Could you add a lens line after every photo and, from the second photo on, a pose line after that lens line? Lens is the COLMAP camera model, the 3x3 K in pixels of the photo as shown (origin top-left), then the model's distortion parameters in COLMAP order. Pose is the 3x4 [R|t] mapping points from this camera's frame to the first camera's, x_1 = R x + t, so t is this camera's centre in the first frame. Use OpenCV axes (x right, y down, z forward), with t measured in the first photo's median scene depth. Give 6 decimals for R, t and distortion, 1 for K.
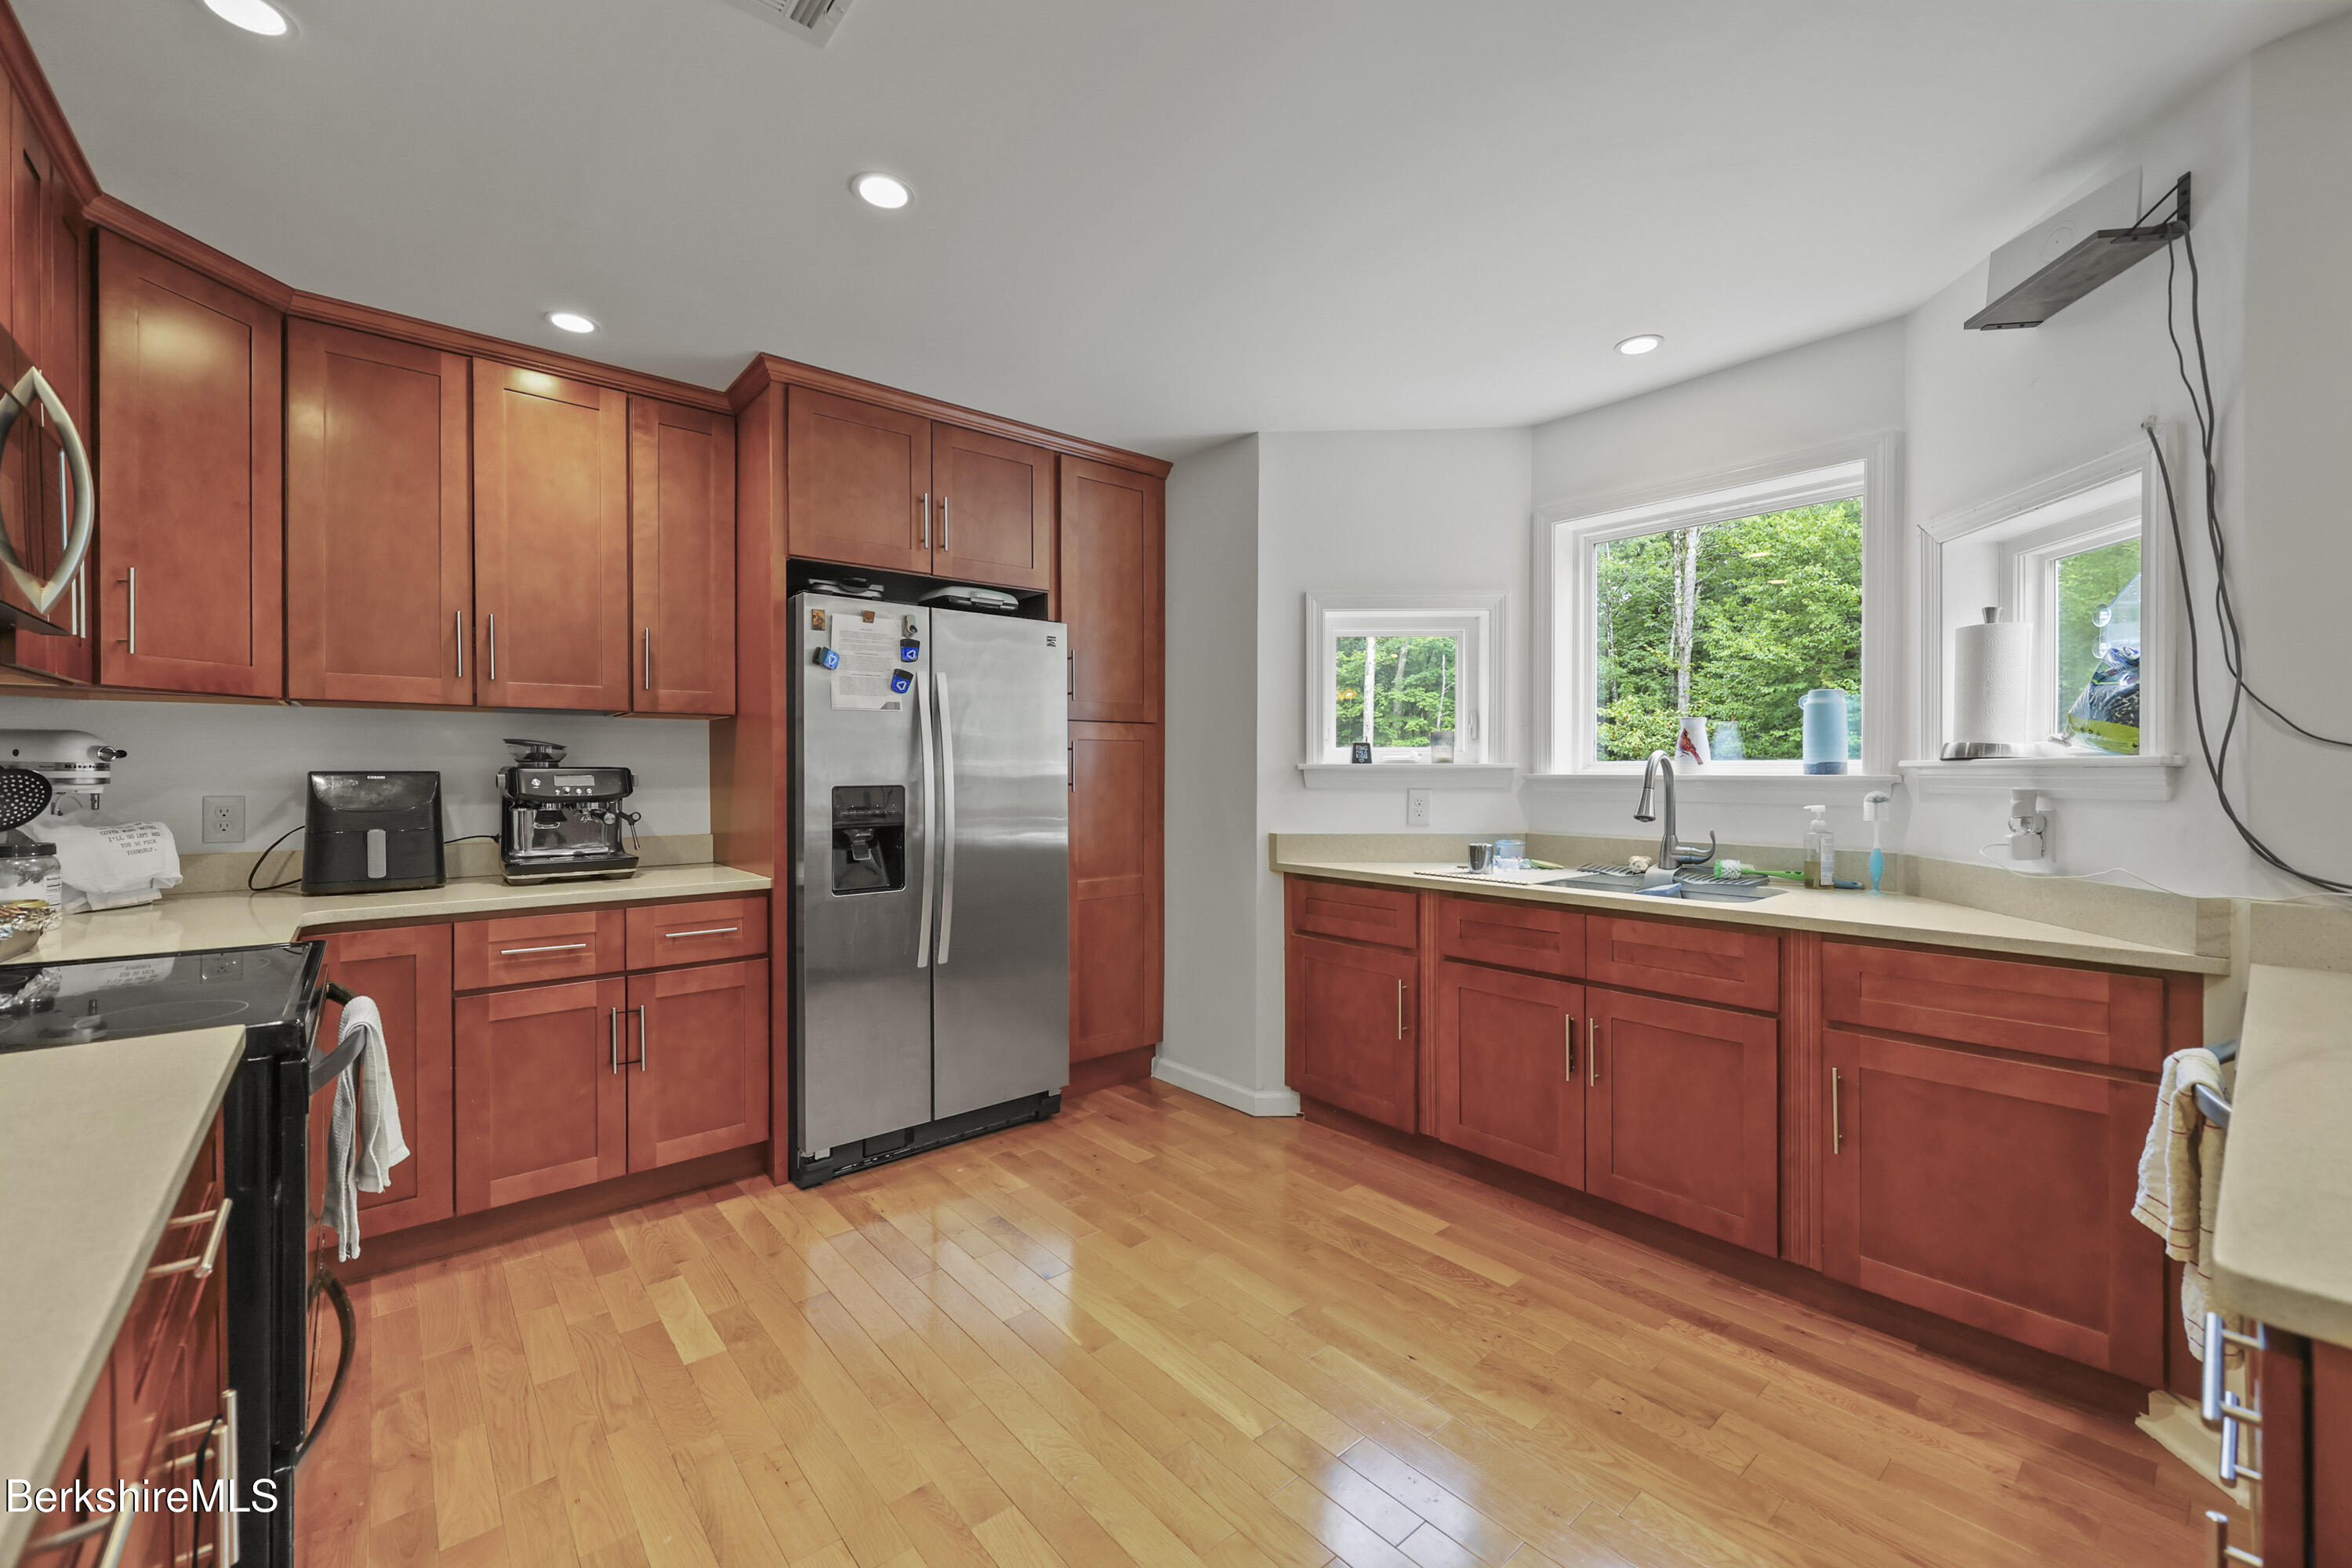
lens RADIAL K [[959.3, 0, 1185.0], [0, 959.3, 767.8], [0, 0, 1]] dist [0.003927, -0.000063]
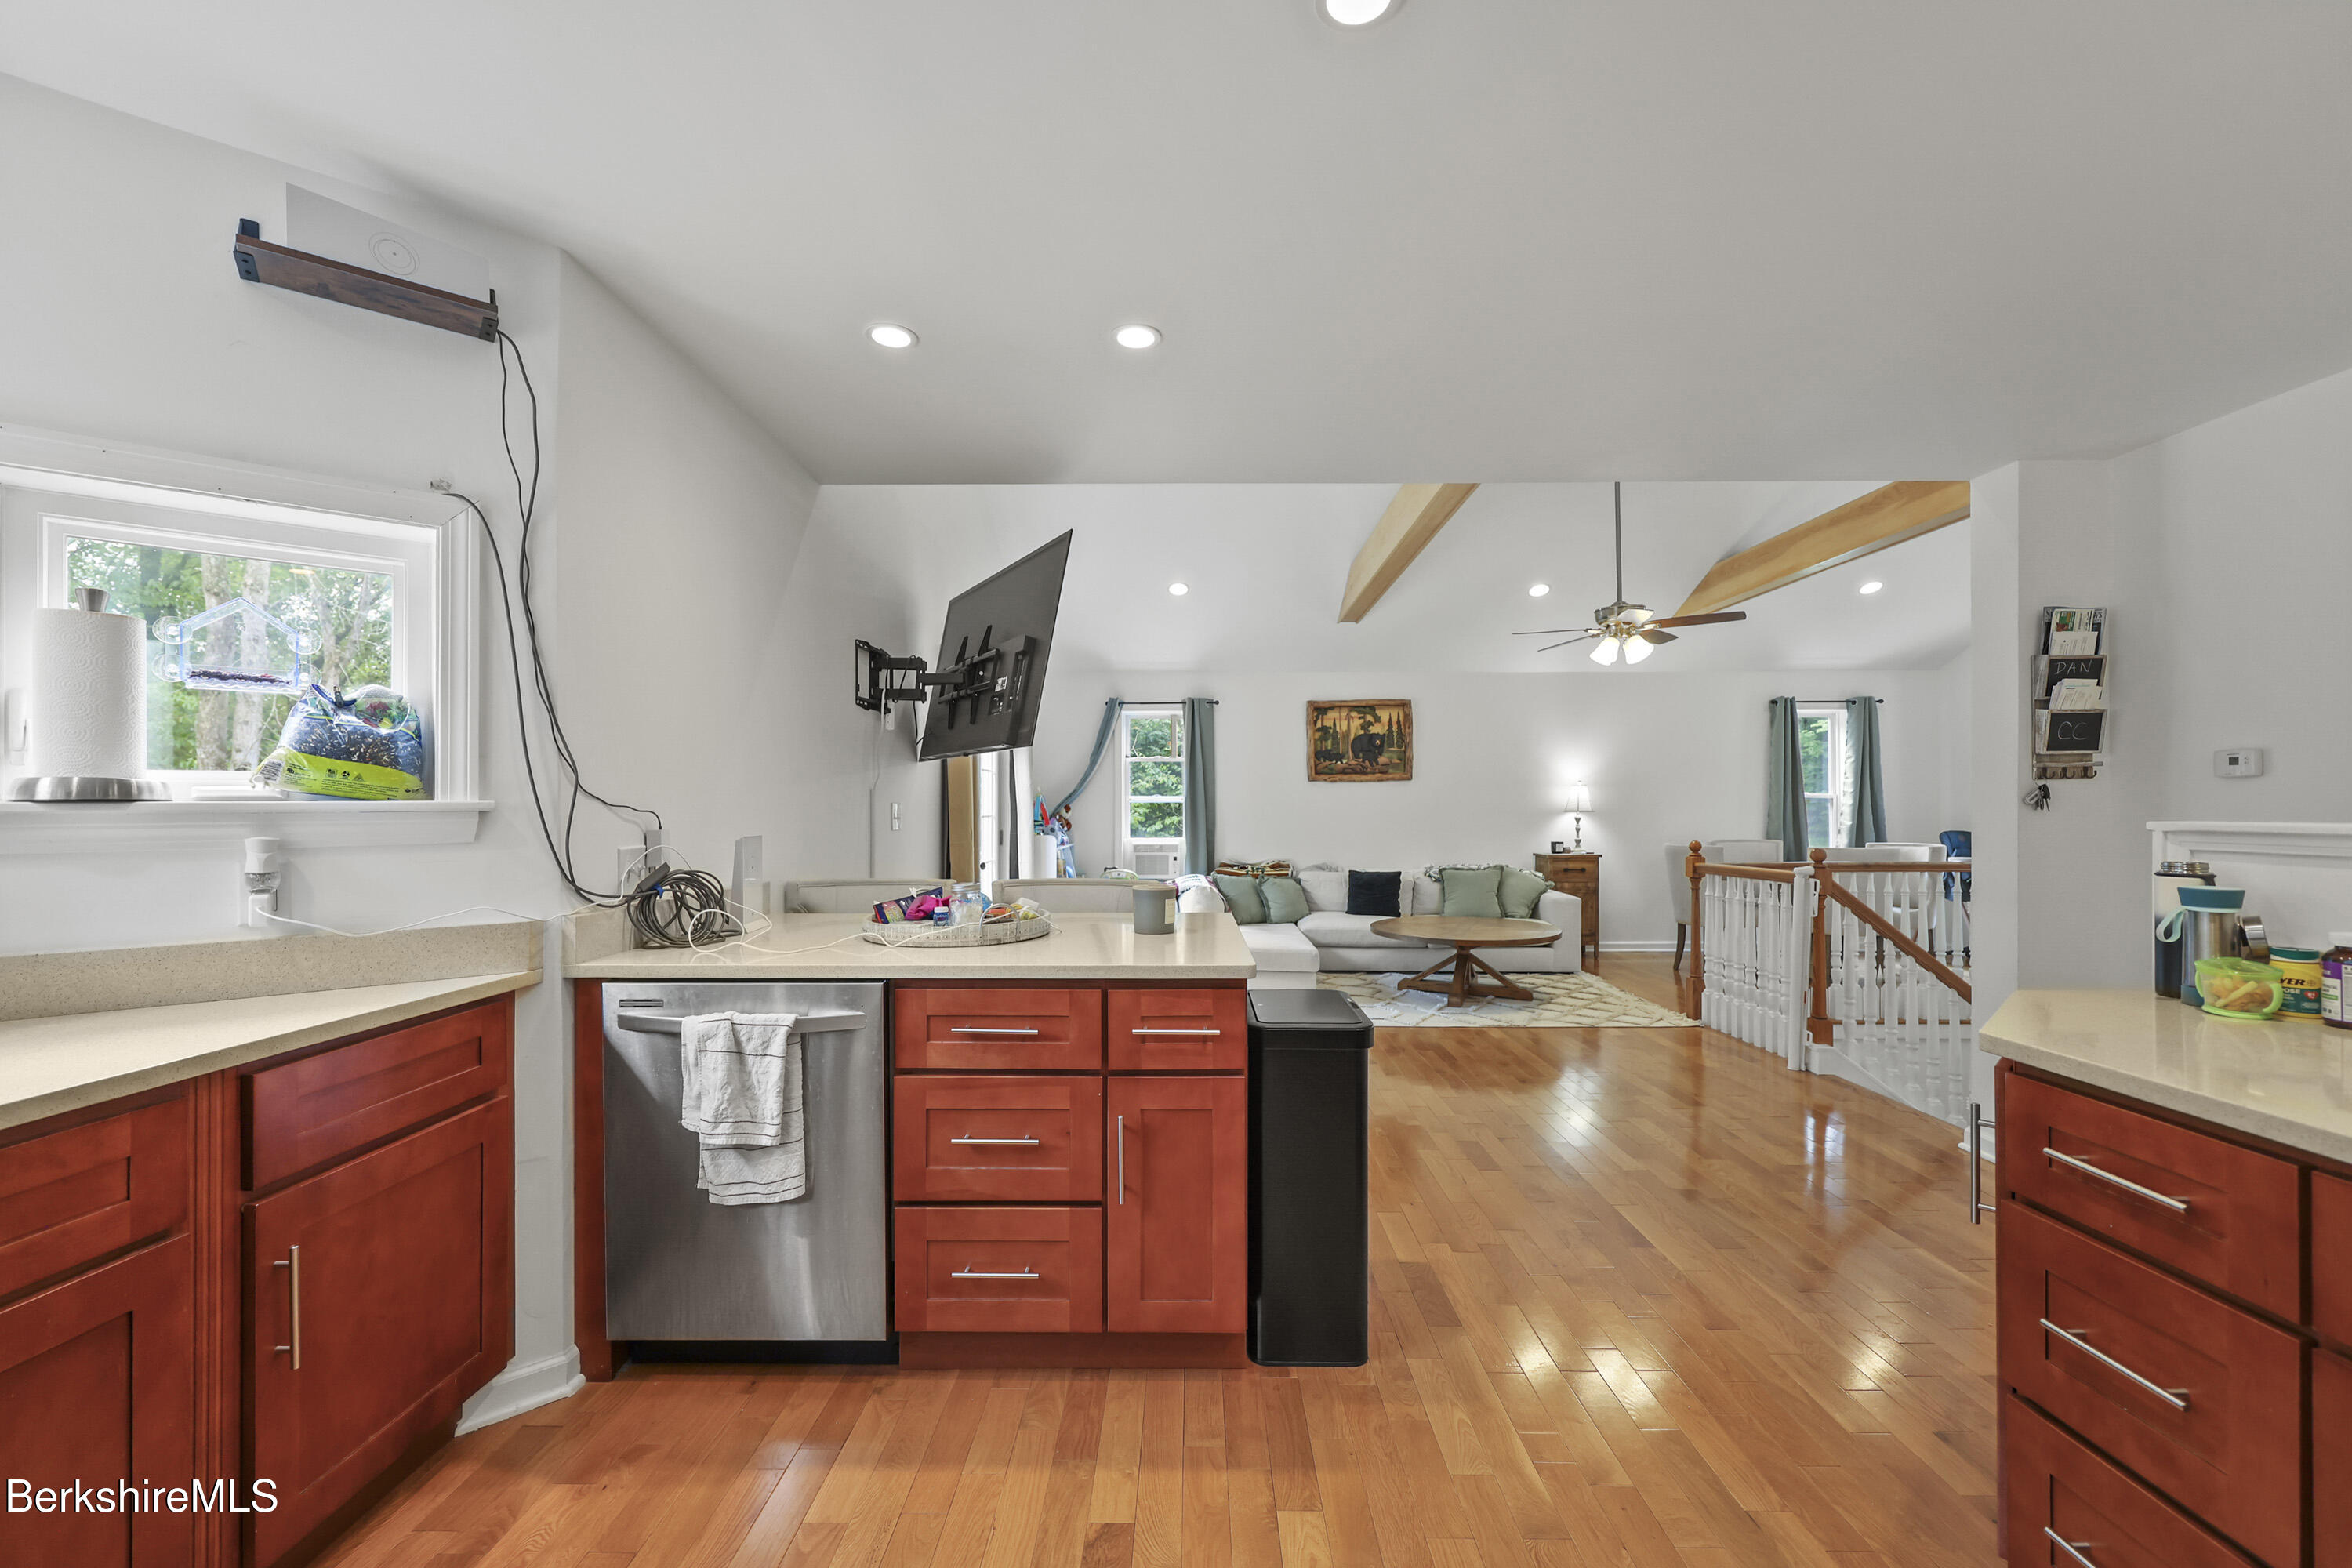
lens RADIAL K [[959.3, 0, 1177.5], [0, 959.3, 803.5], [0, 0, 1]] dist [0.003927, -0.000063]
pose [[-0.750692, 0.006415, 0.660621, -0.194345], [0.003185, 0.999976, -0.006091, -0.000935], [-0.660644, -0.002468, -0.750695, 0.812004]]
